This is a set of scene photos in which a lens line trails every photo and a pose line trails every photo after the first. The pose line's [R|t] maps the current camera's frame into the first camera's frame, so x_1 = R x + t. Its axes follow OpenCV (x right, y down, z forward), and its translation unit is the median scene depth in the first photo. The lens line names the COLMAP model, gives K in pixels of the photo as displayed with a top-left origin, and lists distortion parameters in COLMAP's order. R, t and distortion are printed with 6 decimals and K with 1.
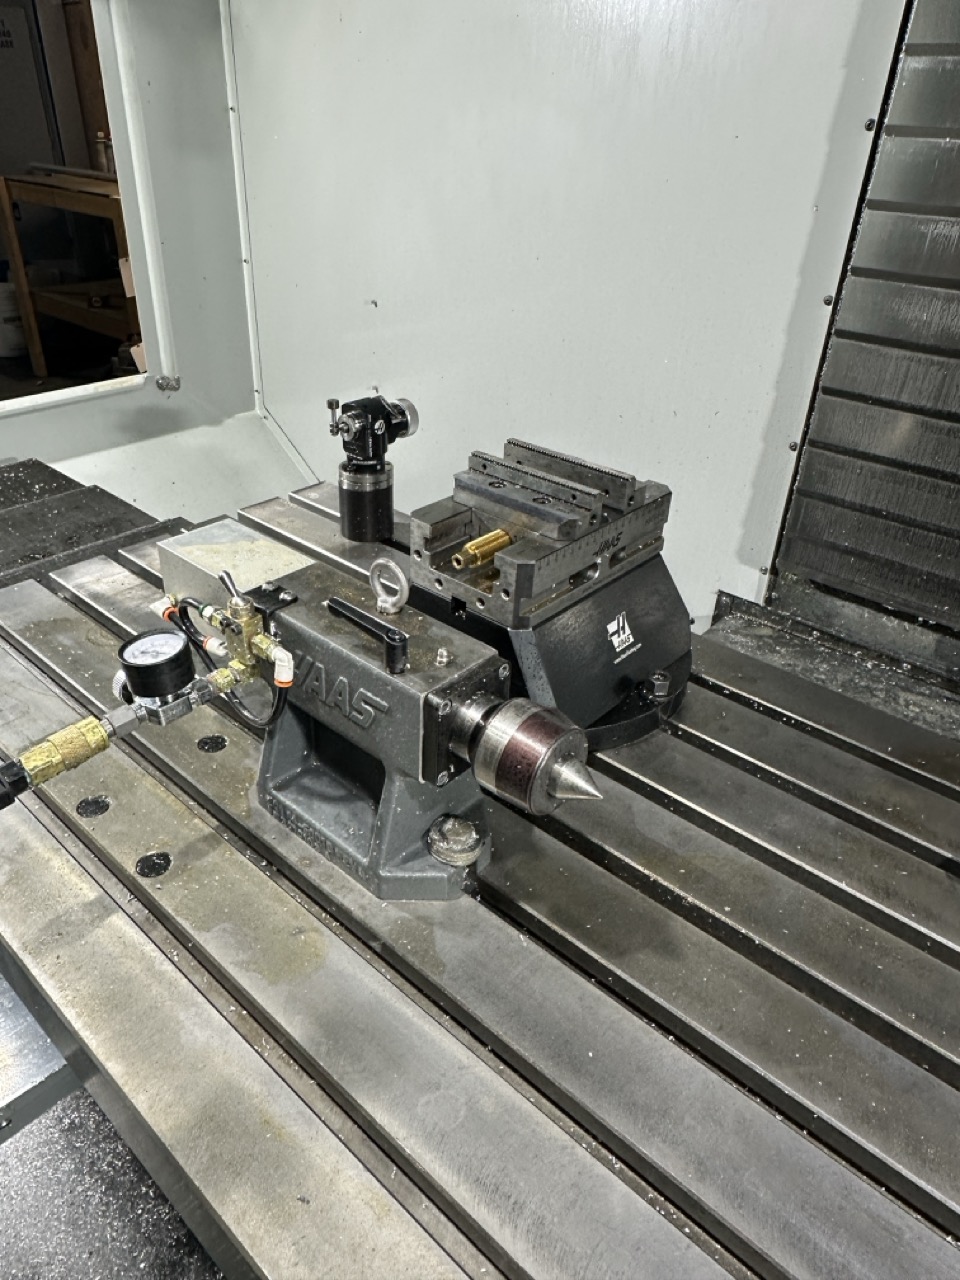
lens RADIAL K [[873.7, 0, 445.0], [0, 873.7, 631.9], [0, 0, 1]] dist [-0.005588, 0.005153]
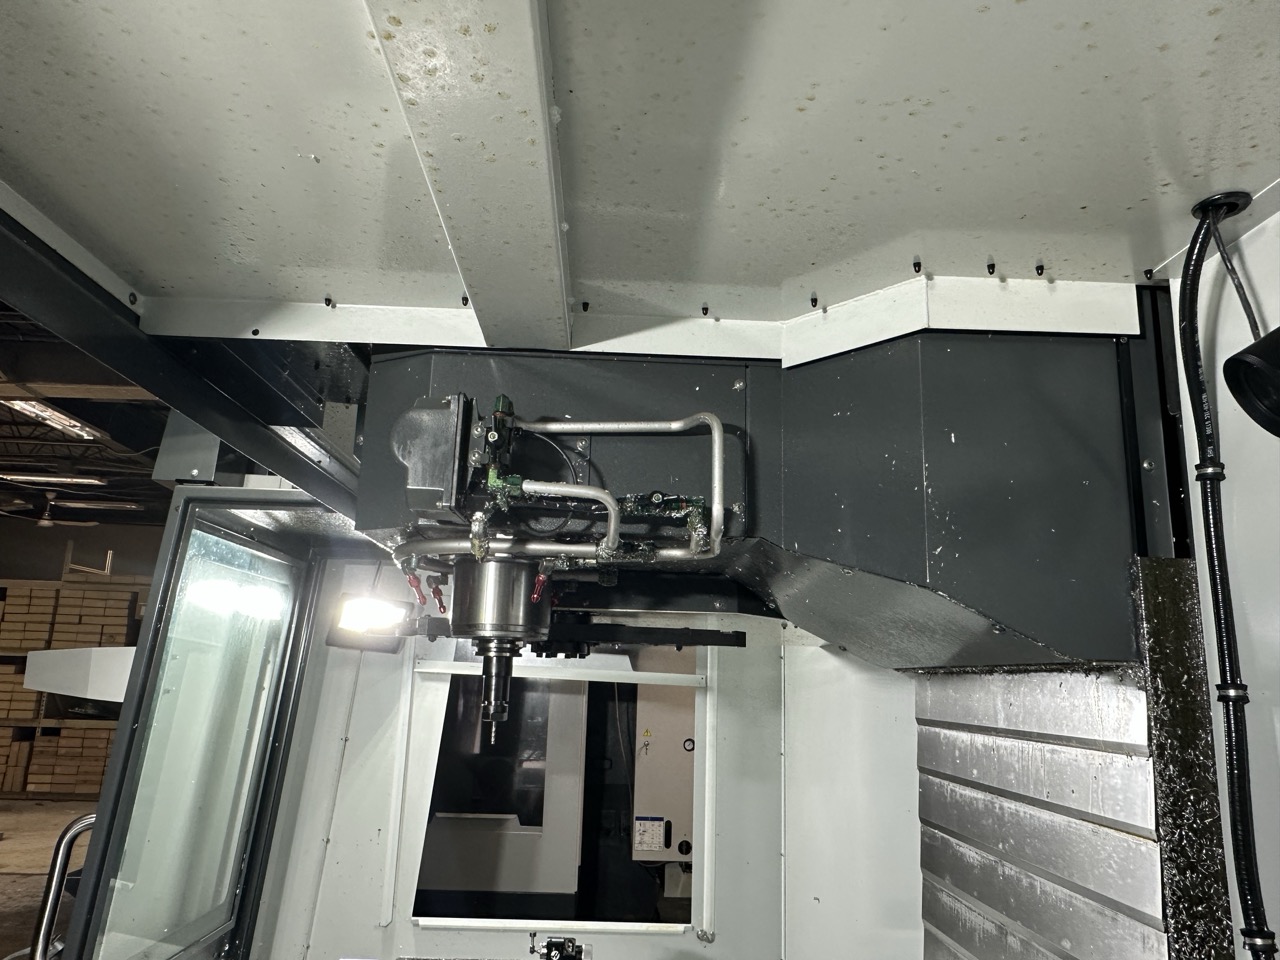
lens RADIAL K [[873.7, 0, 639.3], [0, 873.7, 496.1], [0, 0, 1]] dist [-0.005588, 0.005153]
pose [[0.710334, -0.146089, -0.688537, 1.076123], [-0.378379, 0.745599, -0.548553, -0.026651], [0.593510, 0.650184, 0.474348, -0.223602]]
